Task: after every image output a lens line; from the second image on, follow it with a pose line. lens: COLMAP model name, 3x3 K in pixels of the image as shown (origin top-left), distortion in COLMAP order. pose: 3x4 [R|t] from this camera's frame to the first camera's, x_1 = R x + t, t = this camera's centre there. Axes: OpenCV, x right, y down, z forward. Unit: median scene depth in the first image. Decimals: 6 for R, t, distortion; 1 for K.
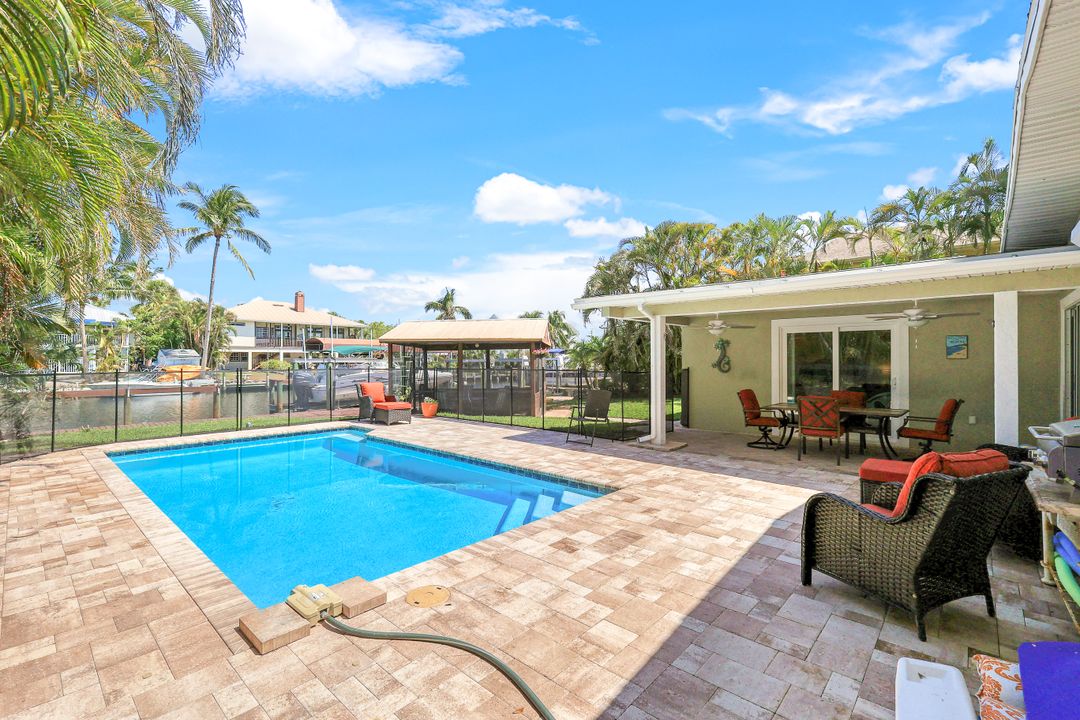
lens RADIAL K [[473.8, 0, 536.1], [0, 473.8, 358.3], [0, 0, 1]] dist [0.006458, -0.000100]
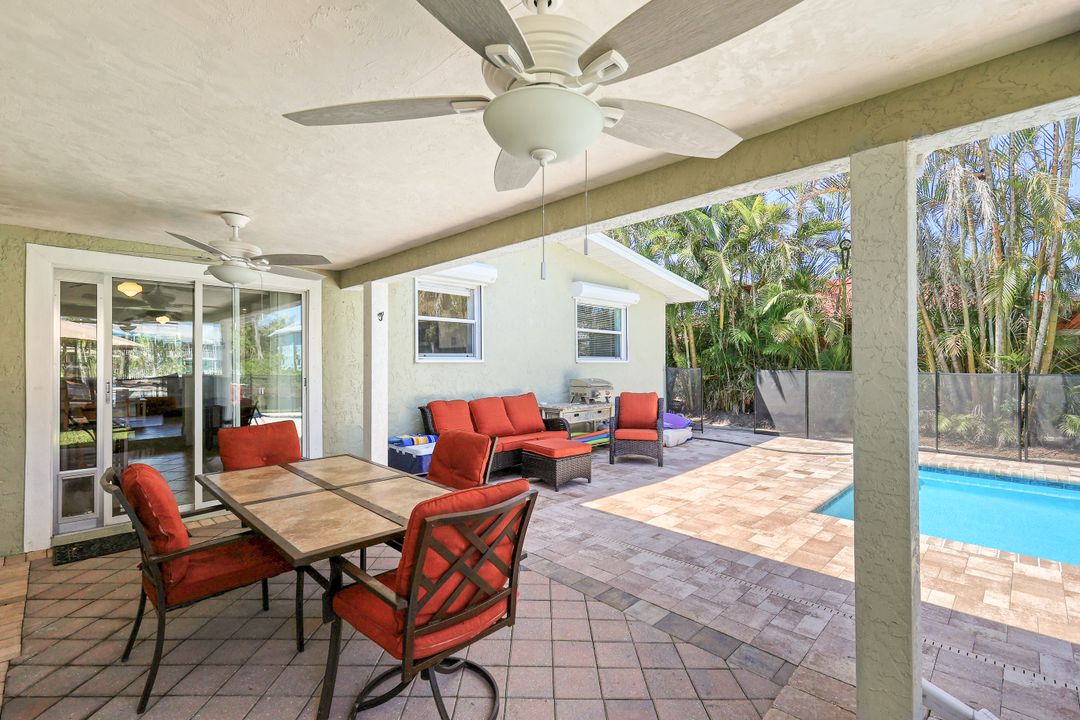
lens RADIAL K [[473.8, 0, 538.0], [0, 473.8, 363.2], [0, 0, 1]] dist [0.006458, -0.000100]
pose [[-0.999029, 0.004973, 0.043769, 0.889650], [0.004526, 0.999937, -0.010313, 0.026843], [-0.043818, -0.010105, -0.998988, 2.638010]]
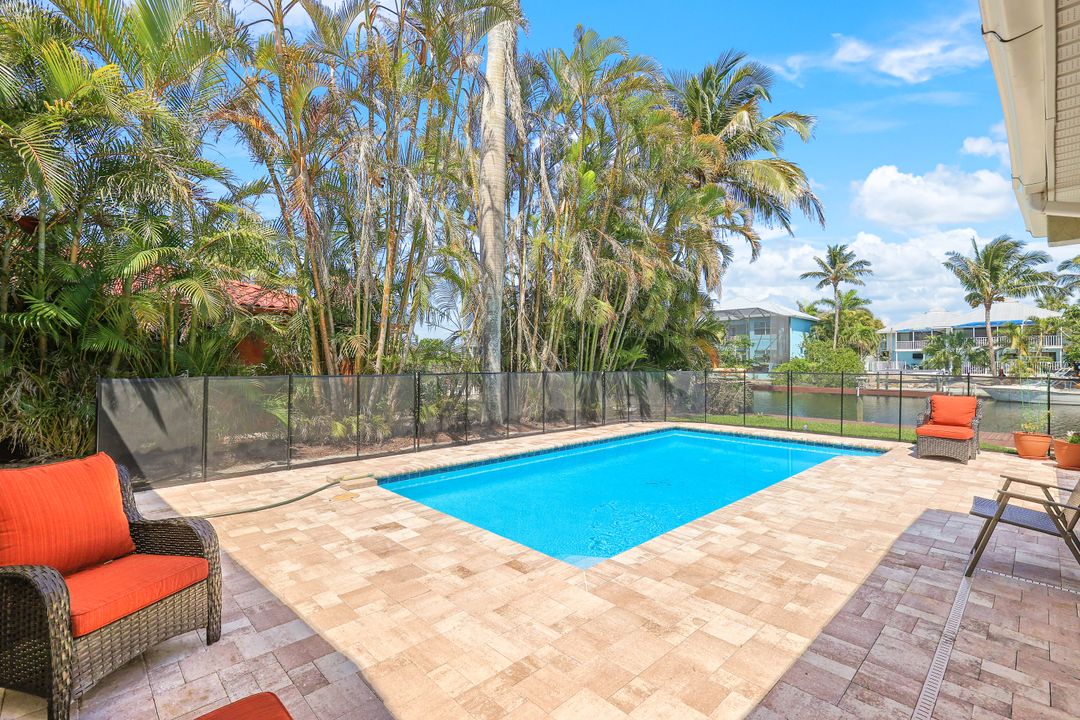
lens RADIAL K [[473.8, 0, 545.4], [0, 473.8, 367.0], [0, 0, 1]] dist [0.006458, -0.000100]
pose [[-0.038836, 0.011227, -0.999183, 1.154871], [0.002623, 0.999935, 0.011133, -0.001573], [0.999242, -0.002188, -0.038863, 1.386290]]
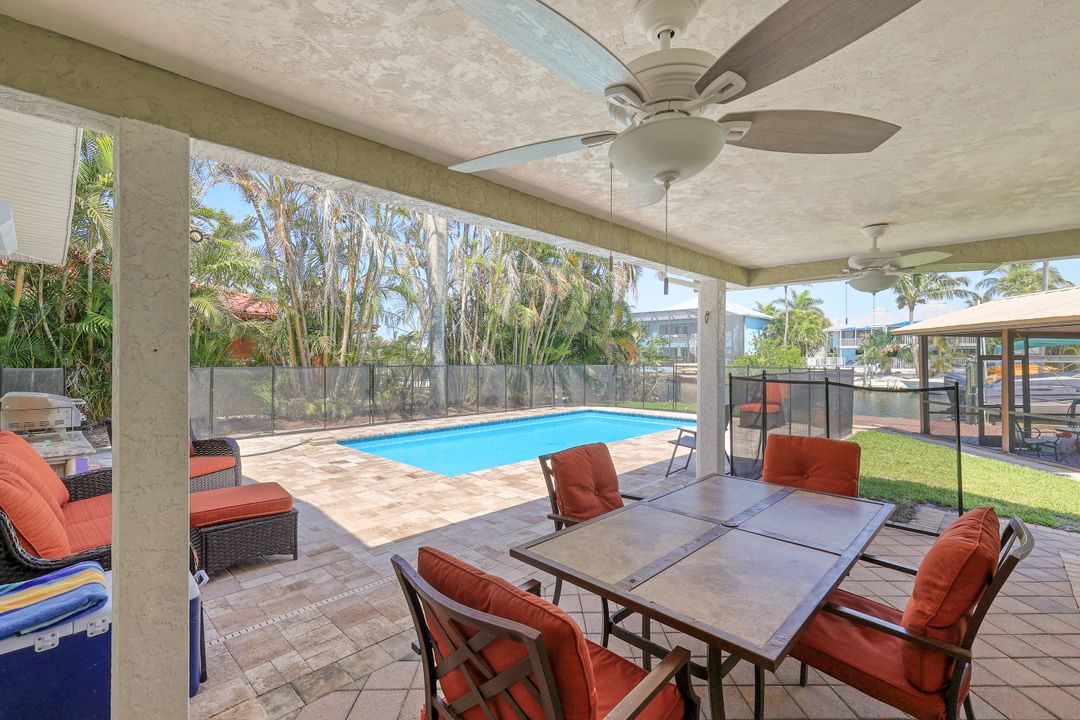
lens RADIAL K [[473.8, 0, 544.3], [0, 473.8, 367.4], [0, 0, 1]] dist [0.006458, -0.000100]
pose [[-0.004973, 0.020521, -0.999777, 1.787168], [0.002091, 0.999787, 0.020511, 0.004024], [0.999985, -0.001988, -0.005015, 1.732927]]
